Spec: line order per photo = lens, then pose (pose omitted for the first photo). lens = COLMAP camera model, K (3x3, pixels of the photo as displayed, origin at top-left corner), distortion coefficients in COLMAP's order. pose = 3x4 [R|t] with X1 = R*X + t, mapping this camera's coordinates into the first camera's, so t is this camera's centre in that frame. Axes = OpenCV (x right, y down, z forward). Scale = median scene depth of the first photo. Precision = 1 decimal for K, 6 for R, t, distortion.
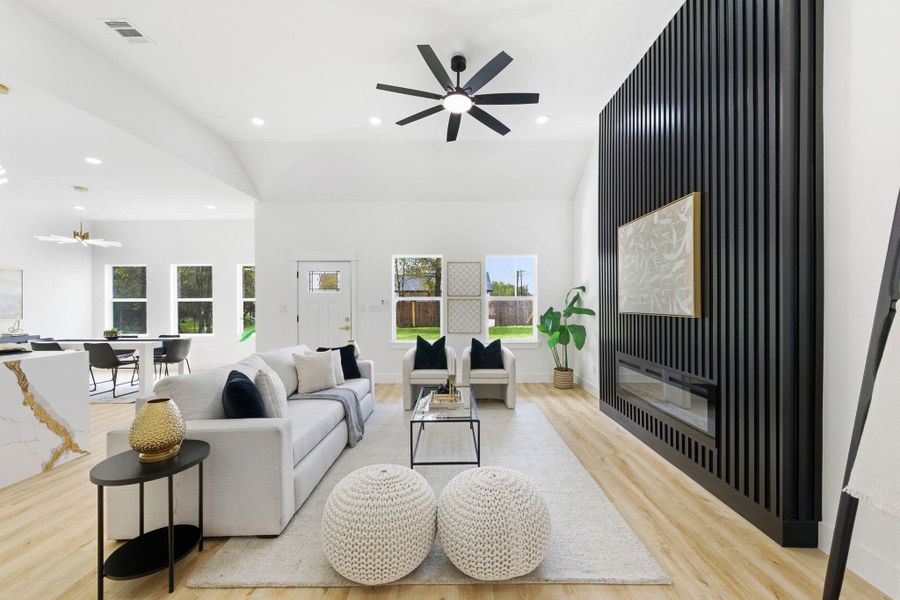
lens RADIAL K [[353.5, 0, 461.5], [0, 353.5, 304.8], [0, 0, 1]] dist [0.010902, -0.001815]
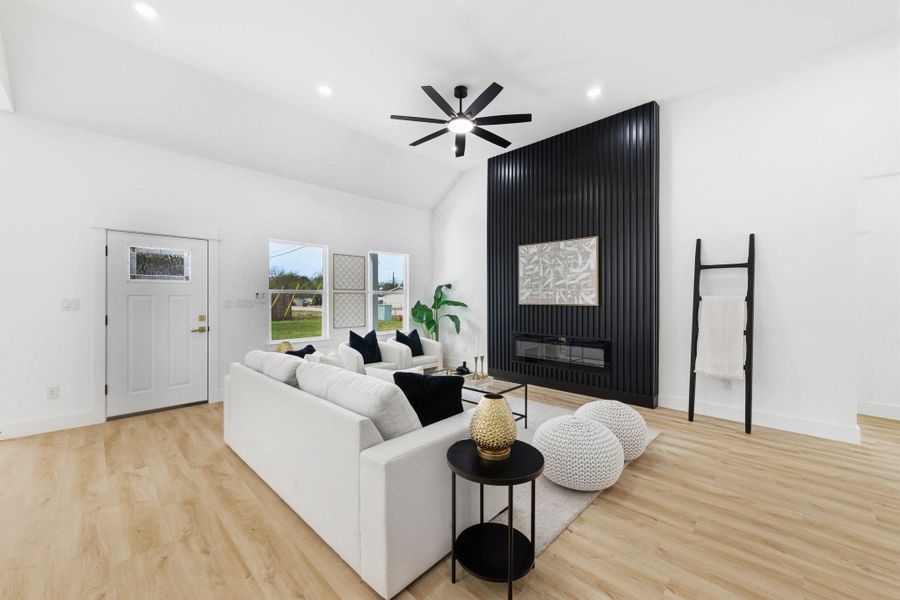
lens RADIAL K [[353.5, 0, 452.9], [0, 353.5, 300.3], [0, 0, 1]] dist [0.010902, -0.001815]
pose [[0.698548, -0.000820, 0.715563, -0.849468], [-0.000557, 0.999998, 0.001690, 0.004628], [-0.715563, -0.001579, 0.698547, 0.196681]]
